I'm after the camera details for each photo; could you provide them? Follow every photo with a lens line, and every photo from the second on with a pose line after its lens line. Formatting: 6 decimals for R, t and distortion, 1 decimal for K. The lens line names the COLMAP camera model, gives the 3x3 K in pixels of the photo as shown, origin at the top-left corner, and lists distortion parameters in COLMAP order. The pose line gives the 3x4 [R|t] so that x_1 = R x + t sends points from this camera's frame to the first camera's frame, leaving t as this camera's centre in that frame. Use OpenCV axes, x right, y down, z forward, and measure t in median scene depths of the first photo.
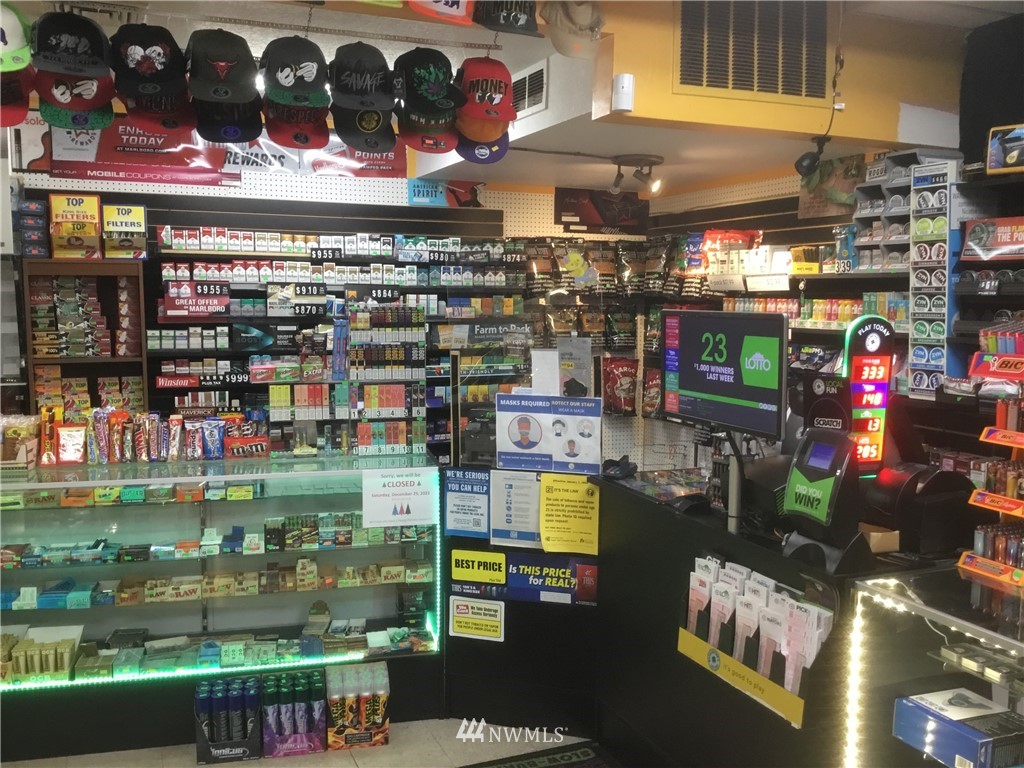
lens RADIAL K [[944.1, 0, 508.8], [0, 944.1, 387.6], [0, 0, 1]] dist [0.093087, -0.187674]
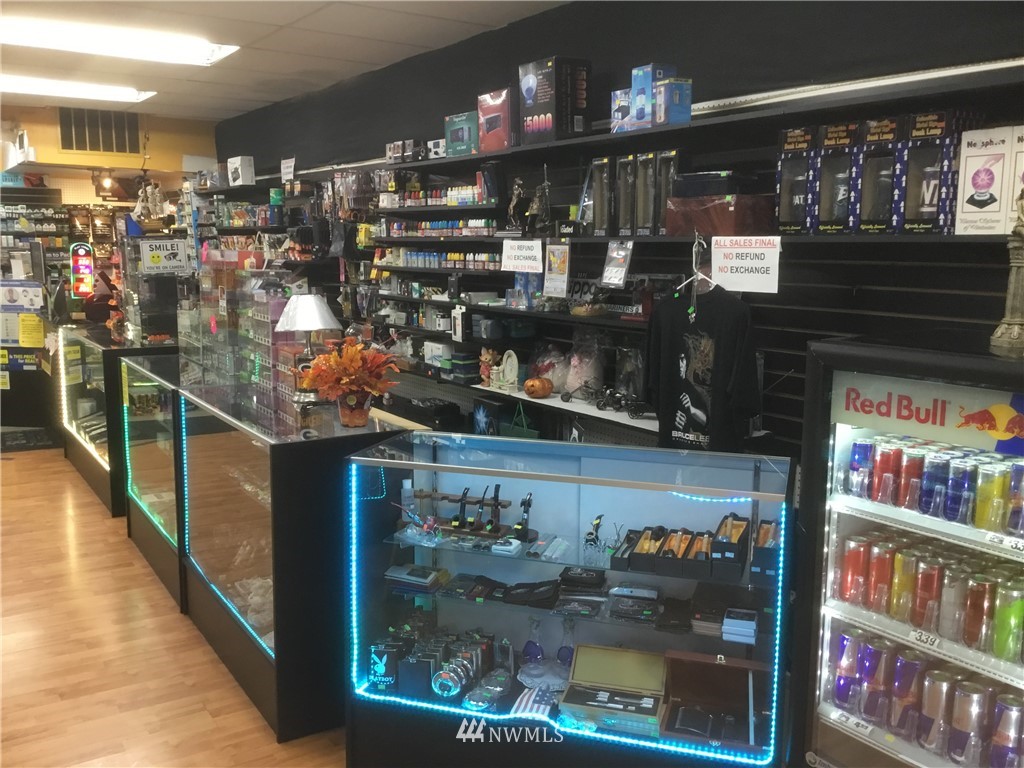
lens RADIAL K [[944.1, 0, 508.8], [0, 944.1, 387.6], [0, 0, 1]] dist [0.093087, -0.187674]
pose [[0.984148, -0.021321, 0.176063, 0.787434], [0.011518, 0.998335, 0.056514, 0.151856], [-0.176975, -0.053590, 0.982755, -1.495822]]
